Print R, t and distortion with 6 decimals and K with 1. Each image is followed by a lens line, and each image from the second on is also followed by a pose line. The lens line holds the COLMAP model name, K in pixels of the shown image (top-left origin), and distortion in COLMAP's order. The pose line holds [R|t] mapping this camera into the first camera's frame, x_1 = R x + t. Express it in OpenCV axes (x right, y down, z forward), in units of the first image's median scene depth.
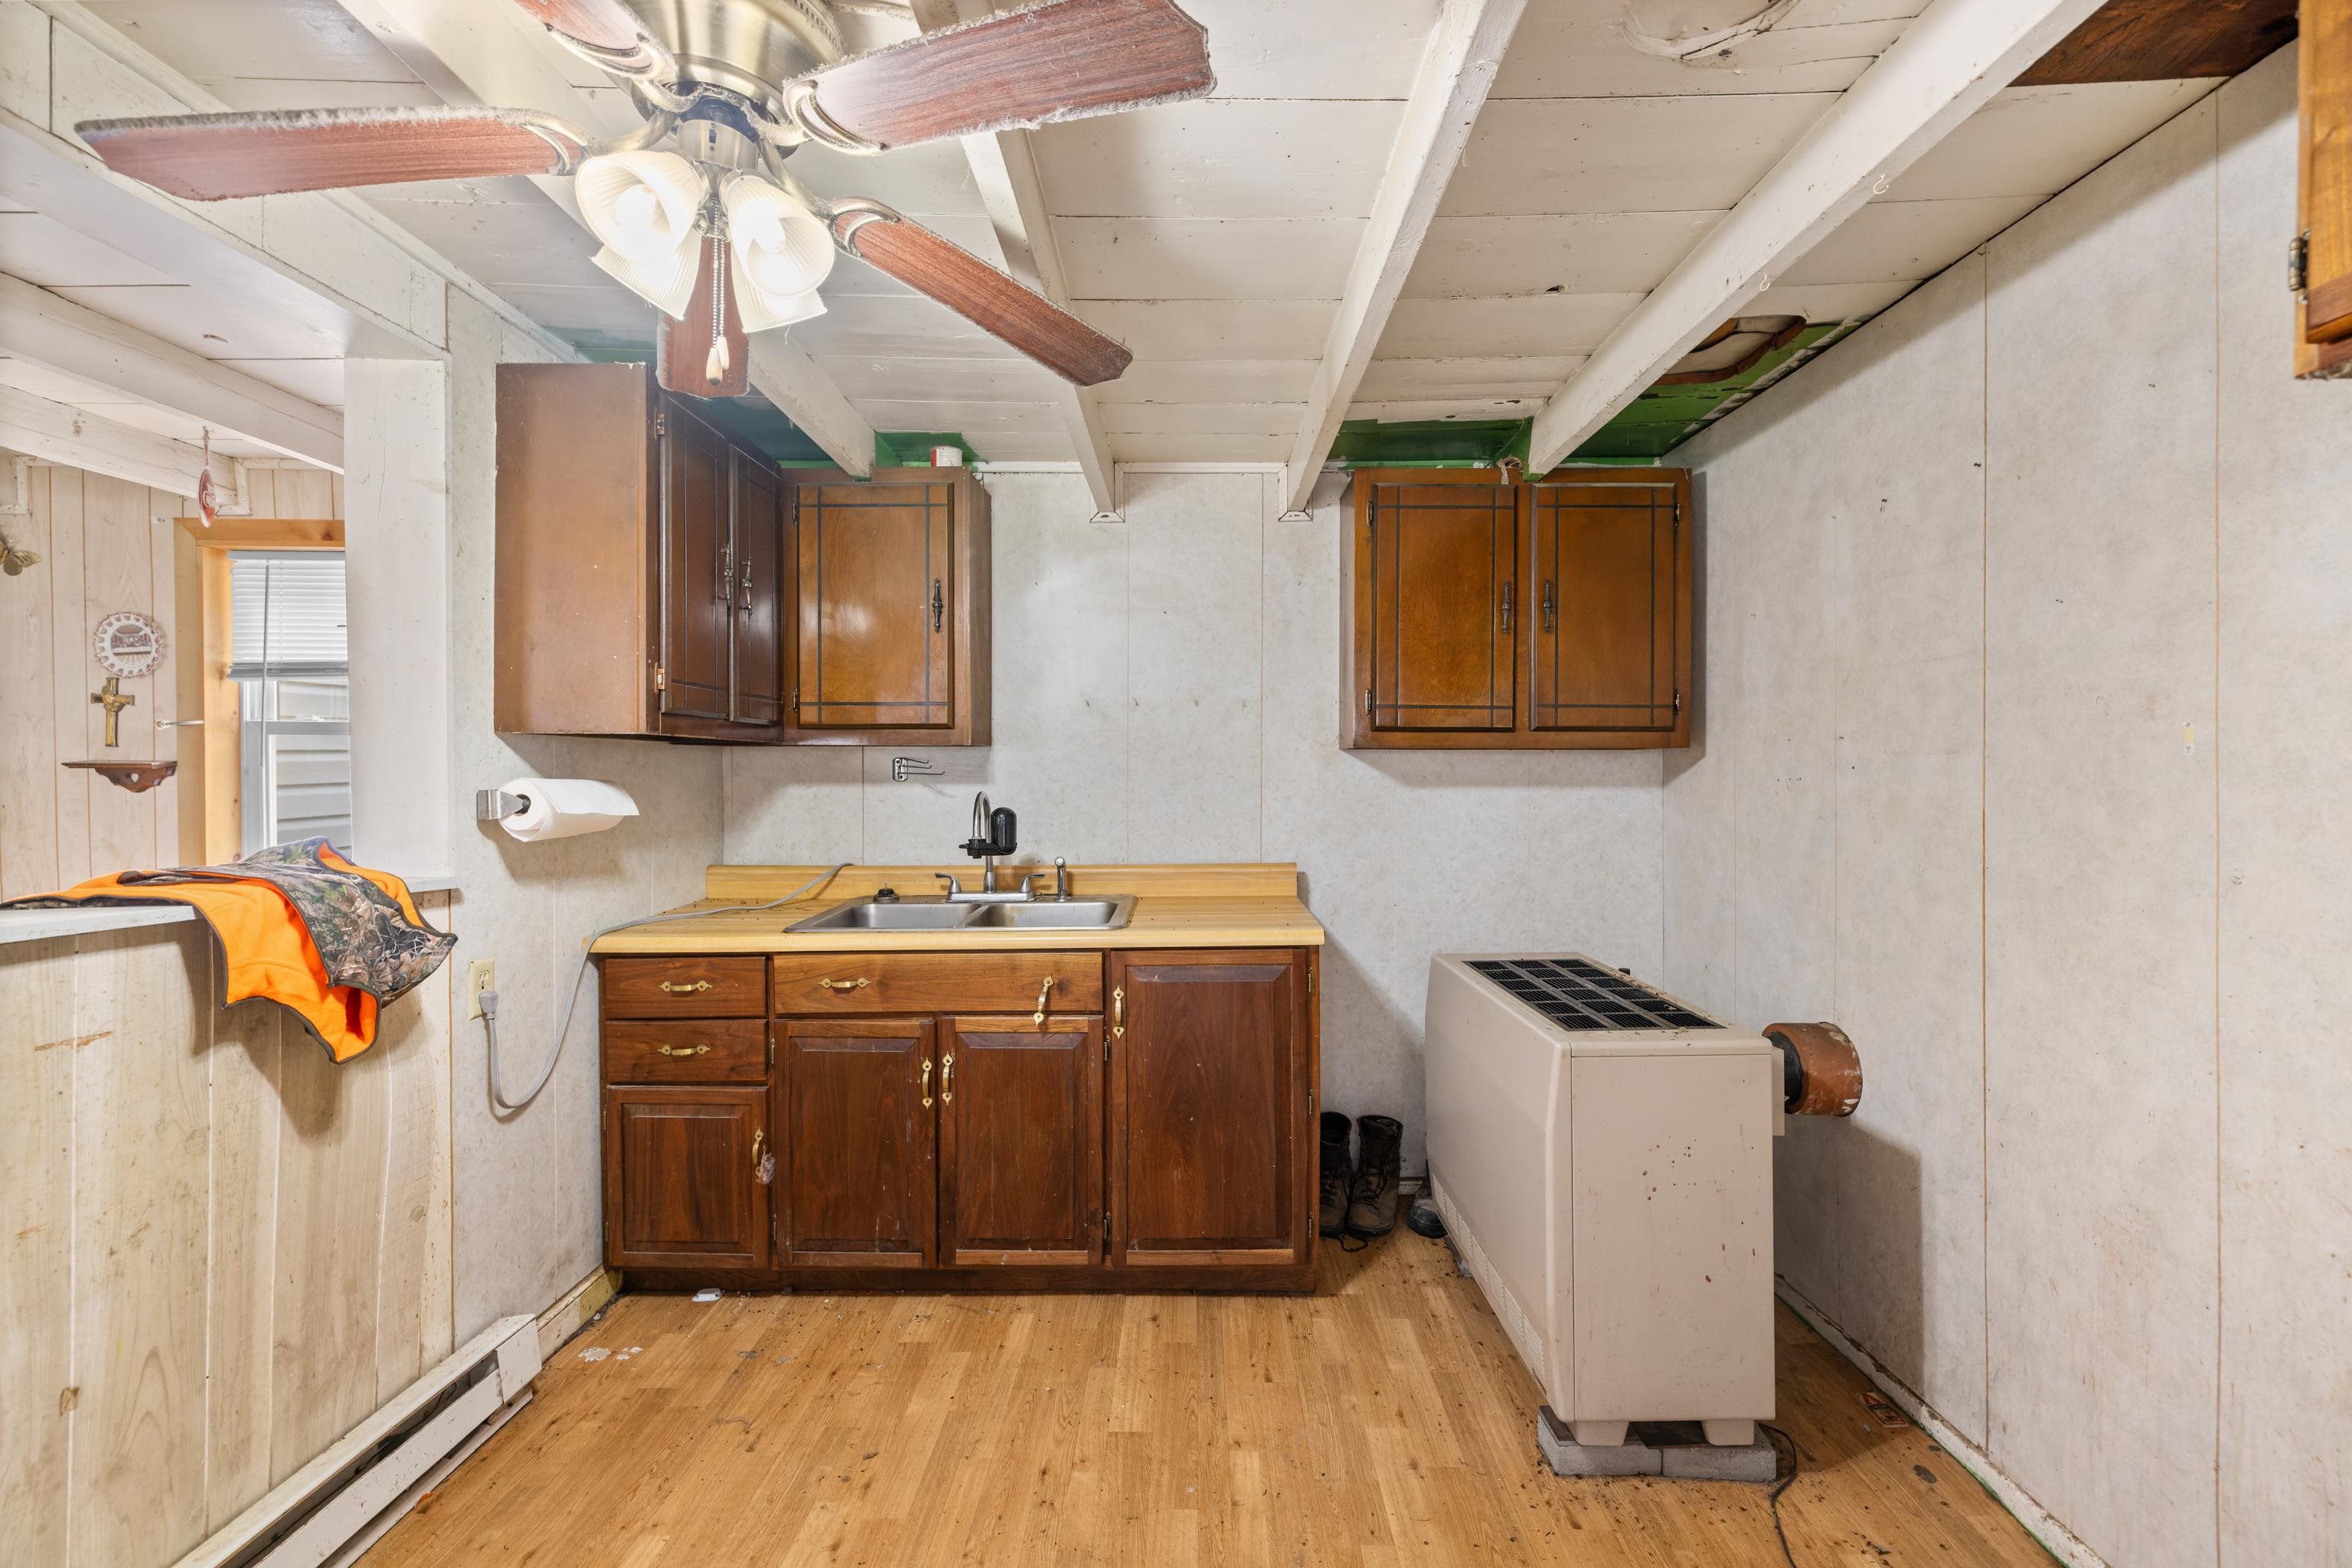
lens RADIAL K [[988.7, 0, 1181.8], [0, 988.7, 763.4], [0, 0, 1]] dist [-0.001436, -0.000368]
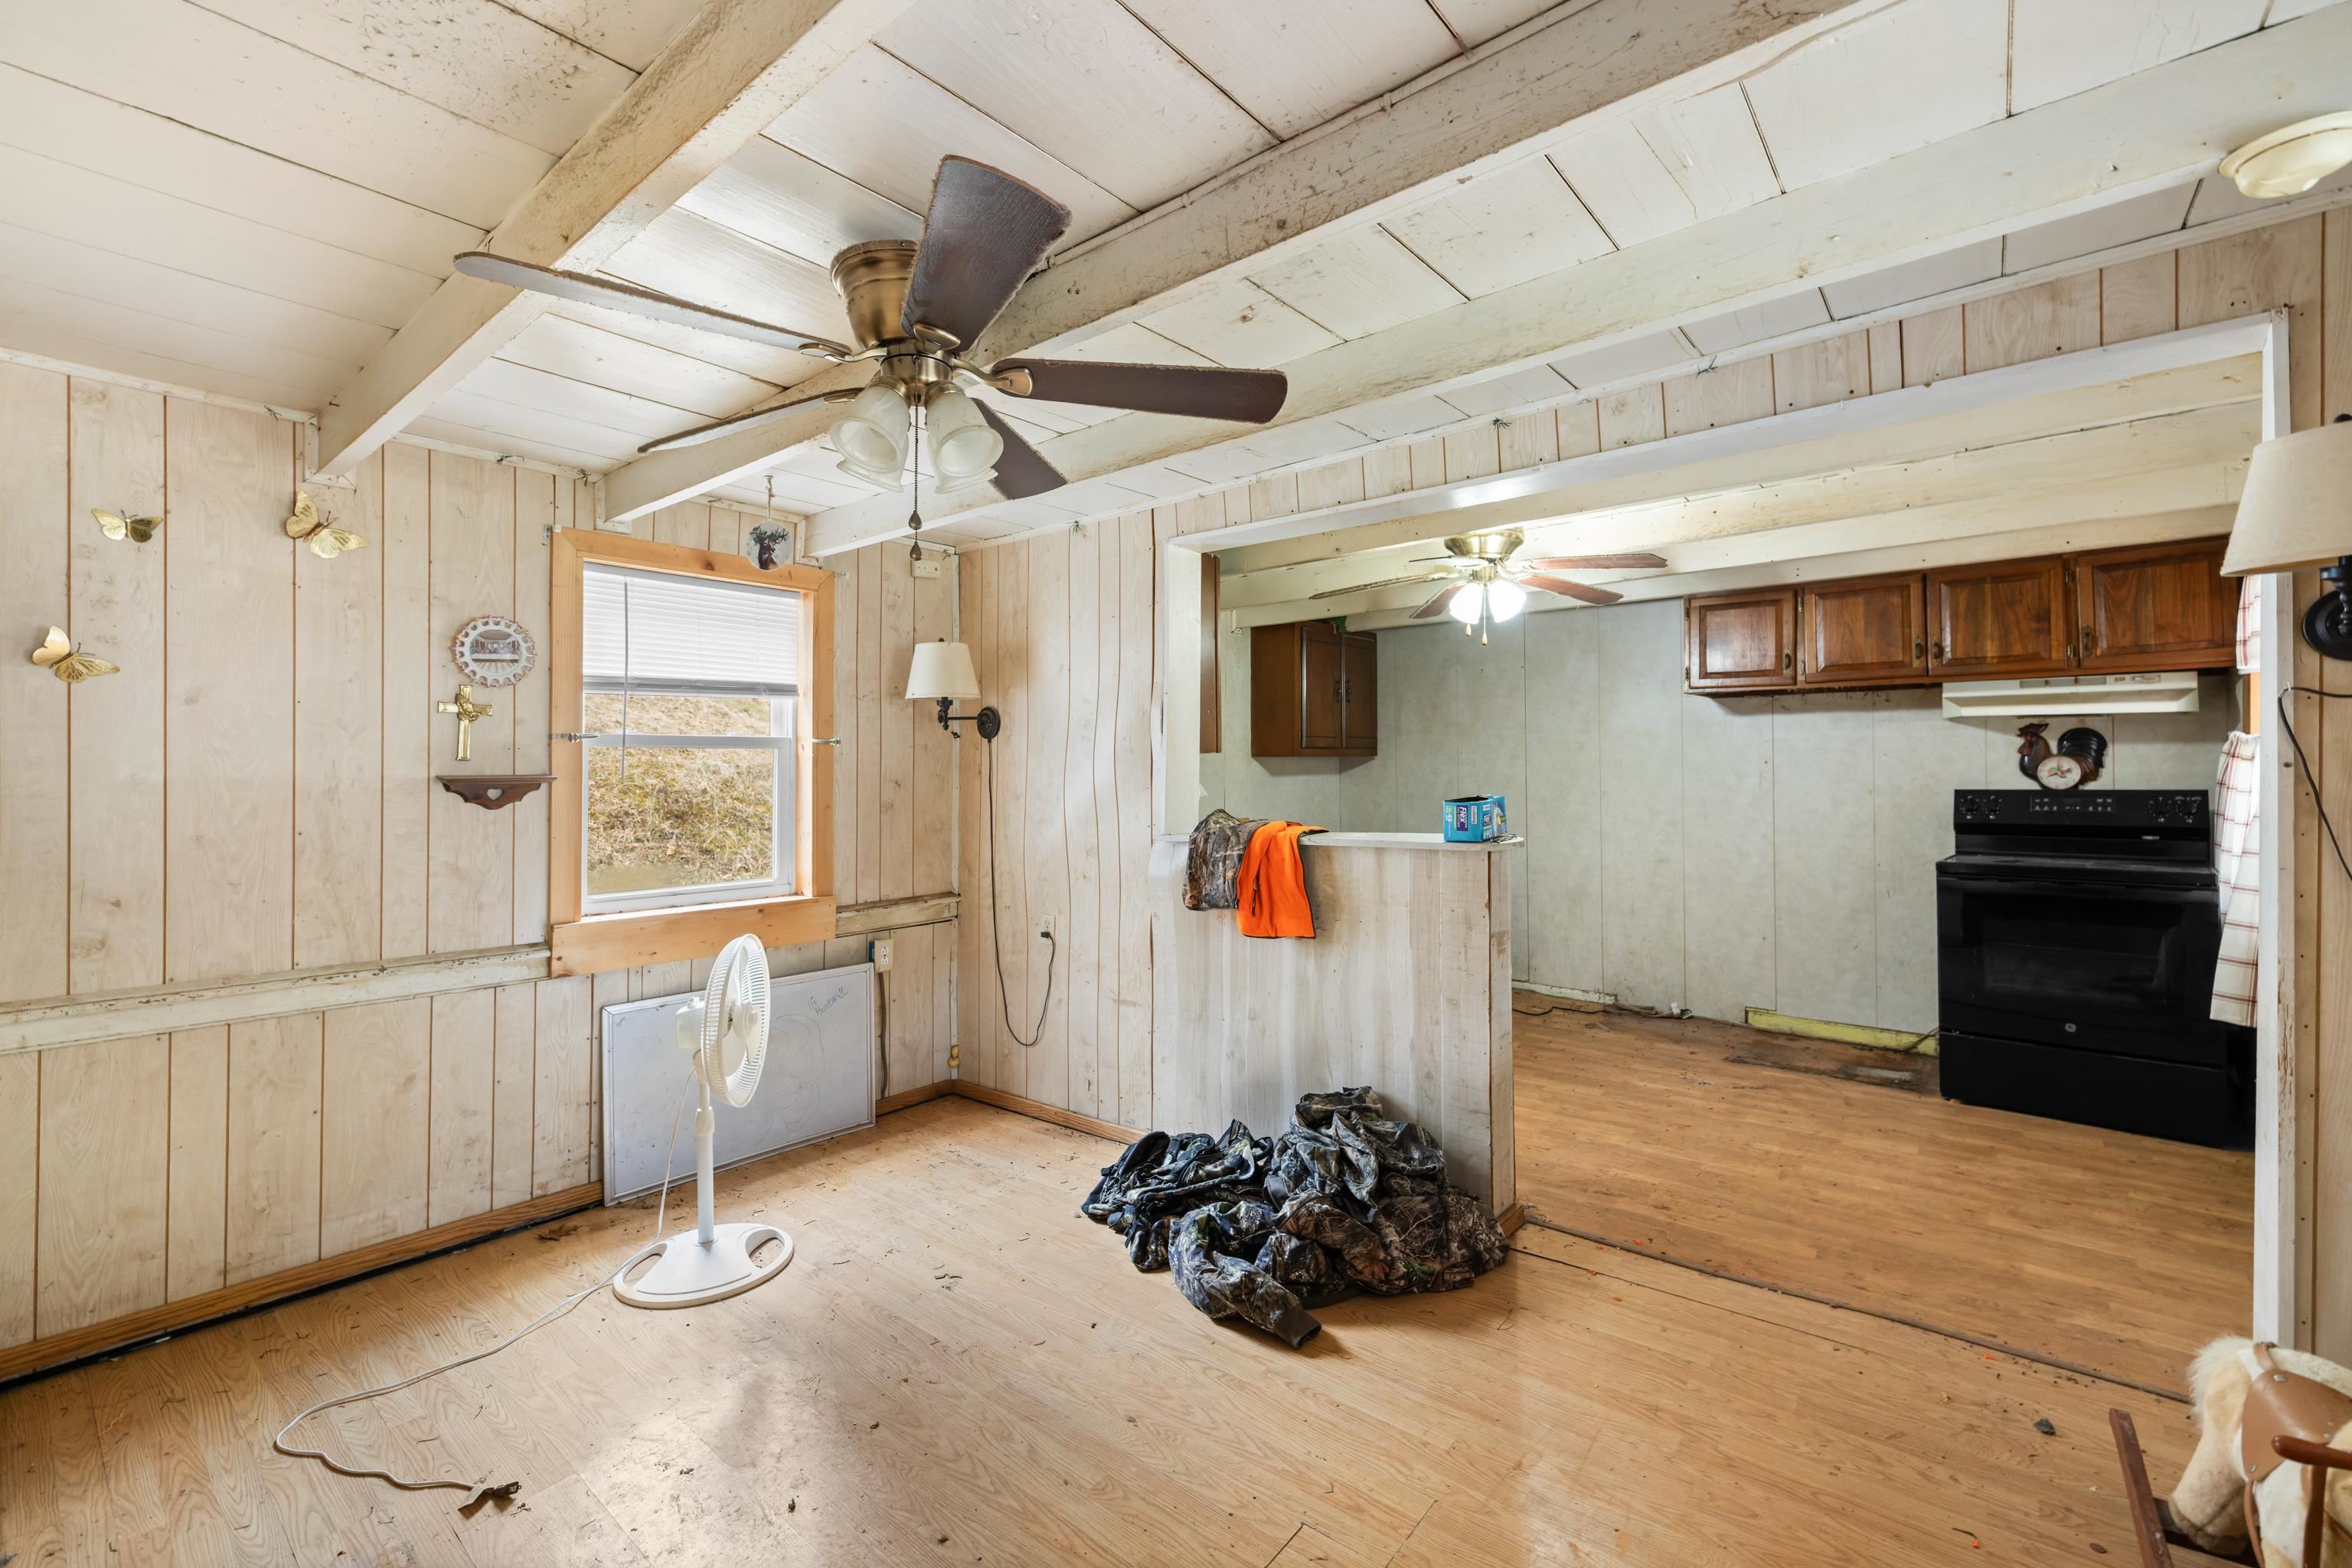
lens RADIAL K [[1002.9, 0, 1175.6], [0, 1002.9, 752.6], [0, 0, 1]] dist [-0.001488, -0.000068]
pose [[0.634981, -0.001995, 0.772525, -1.799200], [0.006560, 0.999975, -0.002810, -0.022814], [-0.772499, 0.006852, 0.634978, -0.127733]]
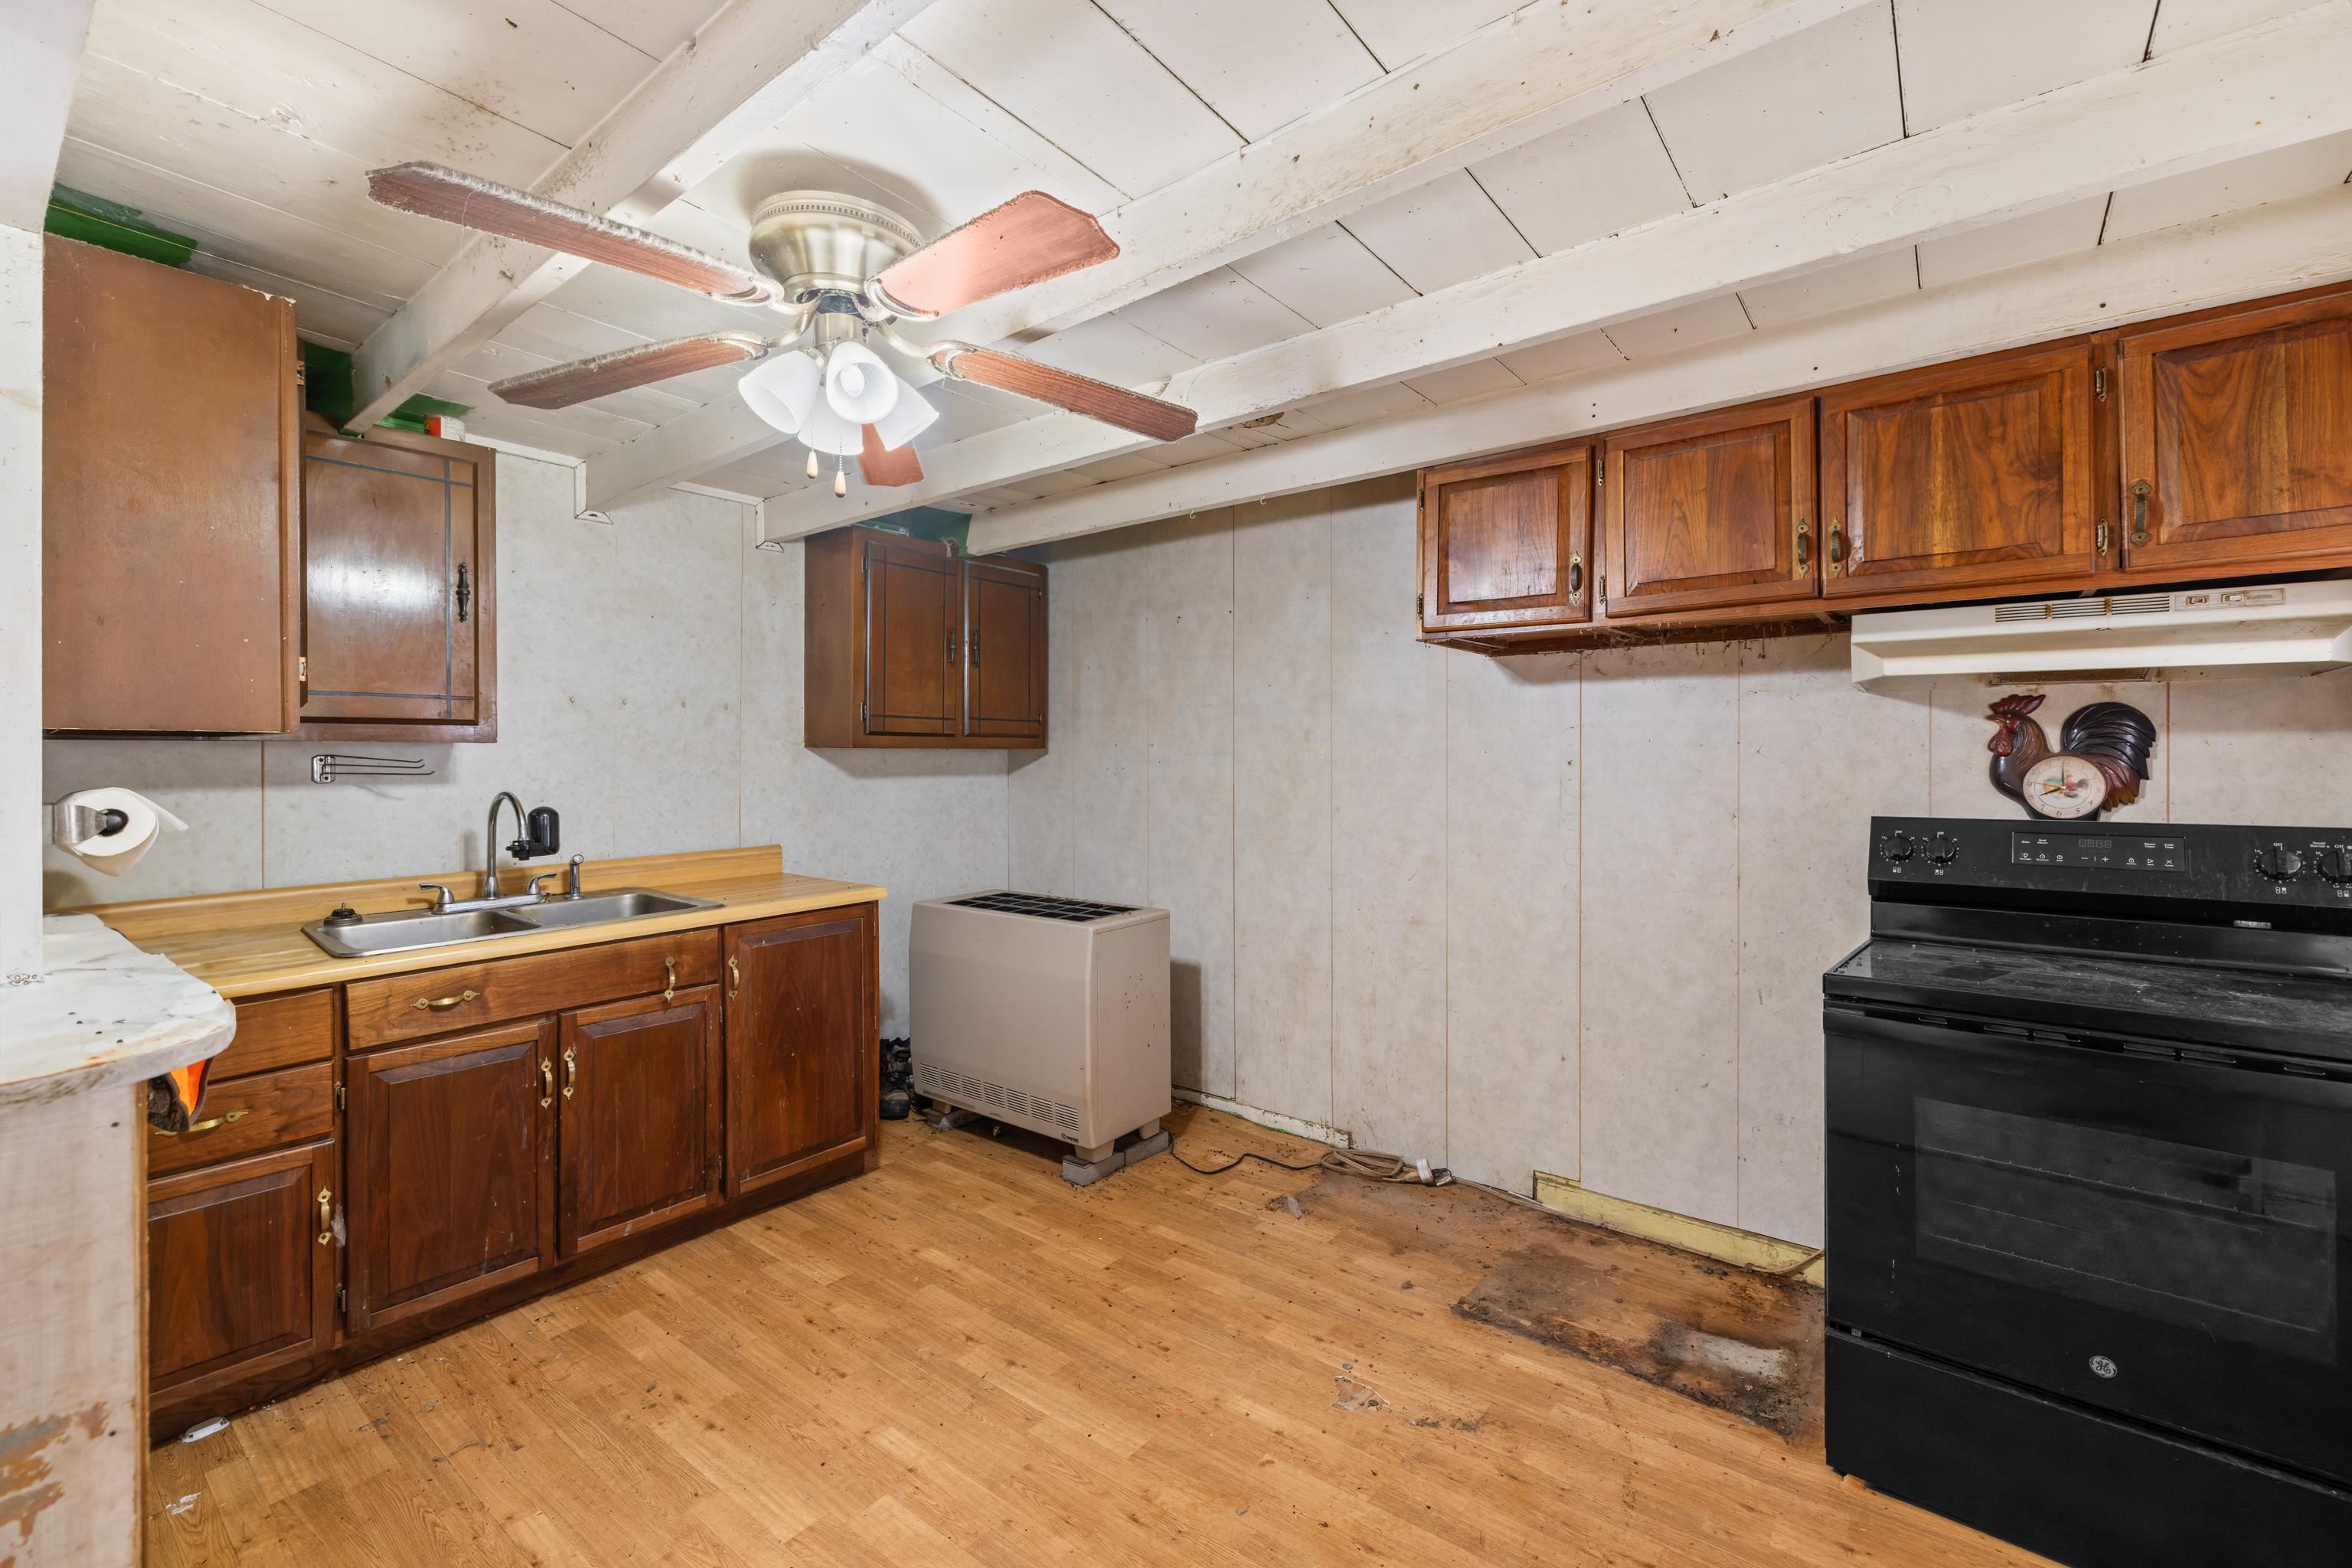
lens RADIAL K [[998.9, 0, 1182.6], [0, 998.9, 756.3], [0, 0, 1]] dist [-0.000456, -0.000161]
pose [[0.608829, -0.002869, 0.793297, -0.666263], [-0.002331, 0.999983, 0.005405, -0.014323], [-0.793298, -0.005140, 0.608811, -0.124065]]
